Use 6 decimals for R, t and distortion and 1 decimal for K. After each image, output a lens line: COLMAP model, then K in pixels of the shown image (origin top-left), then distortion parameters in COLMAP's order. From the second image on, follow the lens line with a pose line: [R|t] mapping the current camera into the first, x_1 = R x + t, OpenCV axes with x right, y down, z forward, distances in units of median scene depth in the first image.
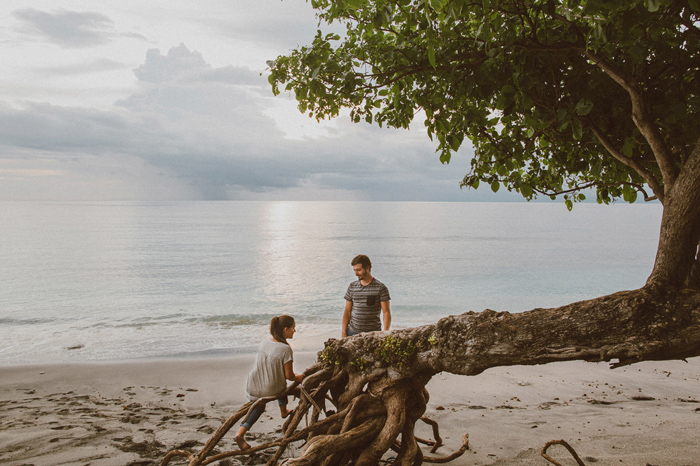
lens RADIAL K [[492.5, 0, 350.0], [0, 492.5, 233.0], [0, 0, 1]] dist [-0.008228, 0.000479]
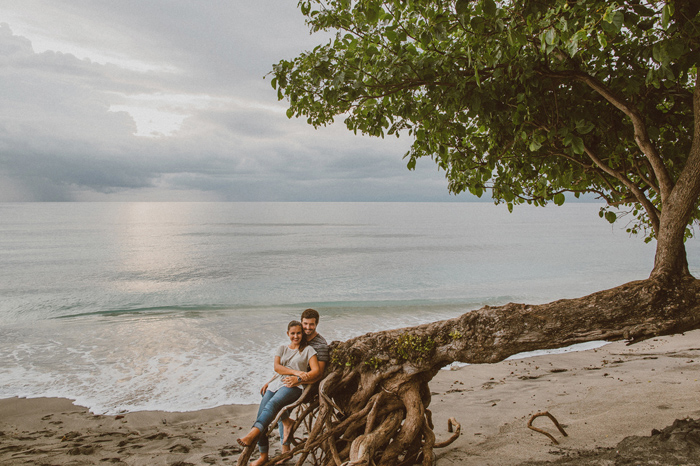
lens RADIAL K [[483.9, 0, 350.0], [0, 483.9, 233.0], [0, 0, 1]] dist [-0.026249, 0.031098]
pose [[0.961751, -0.020957, 0.273123, -0.325401], [0.020977, 0.999776, 0.002847, -0.013449], [-0.273122, 0.002991, 0.961975, 0.034459]]
